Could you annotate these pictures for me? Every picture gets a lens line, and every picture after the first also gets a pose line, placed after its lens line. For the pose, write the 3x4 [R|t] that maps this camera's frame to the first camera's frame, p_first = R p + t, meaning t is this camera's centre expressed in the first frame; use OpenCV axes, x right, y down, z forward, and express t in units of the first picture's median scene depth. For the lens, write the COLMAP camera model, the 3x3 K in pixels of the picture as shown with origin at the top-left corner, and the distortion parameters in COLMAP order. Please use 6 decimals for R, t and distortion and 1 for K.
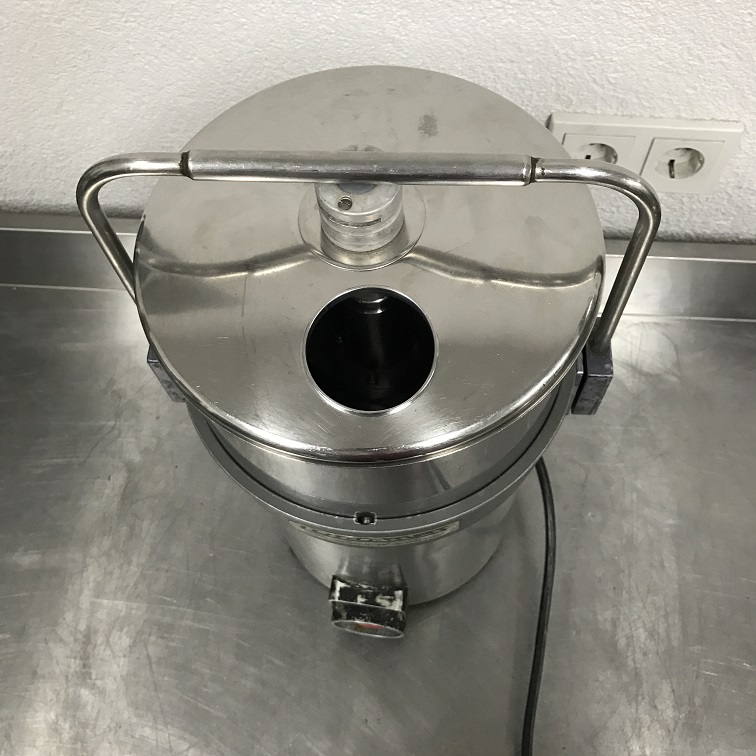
lens RADIAL K [[799.0, 0, 380.7], [0, 799.0, 381.7], [0, 0, 1]] dist [-0.009556, 0.000000]
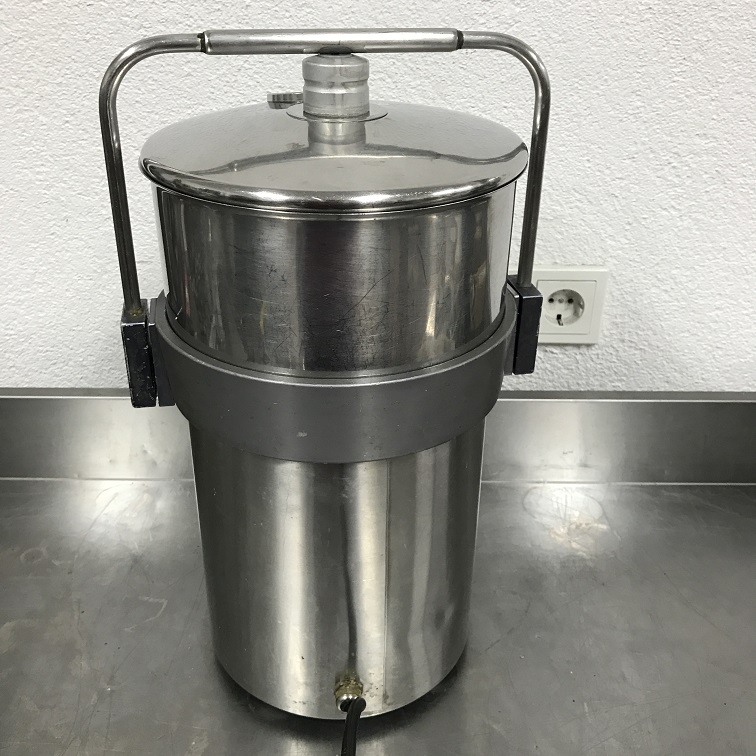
lens RADIAL K [[799.0, 0, 363.1], [0, 799.0, 377.6], [0, 0, 1]] dist [-0.009556, 0.000000]
pose [[0.998626, -0.002780, 0.052323, 0.018678], [0.031094, 0.835200, -0.549067, 0.448682], [-0.042173, 0.549939, 0.834139, 0.092757]]
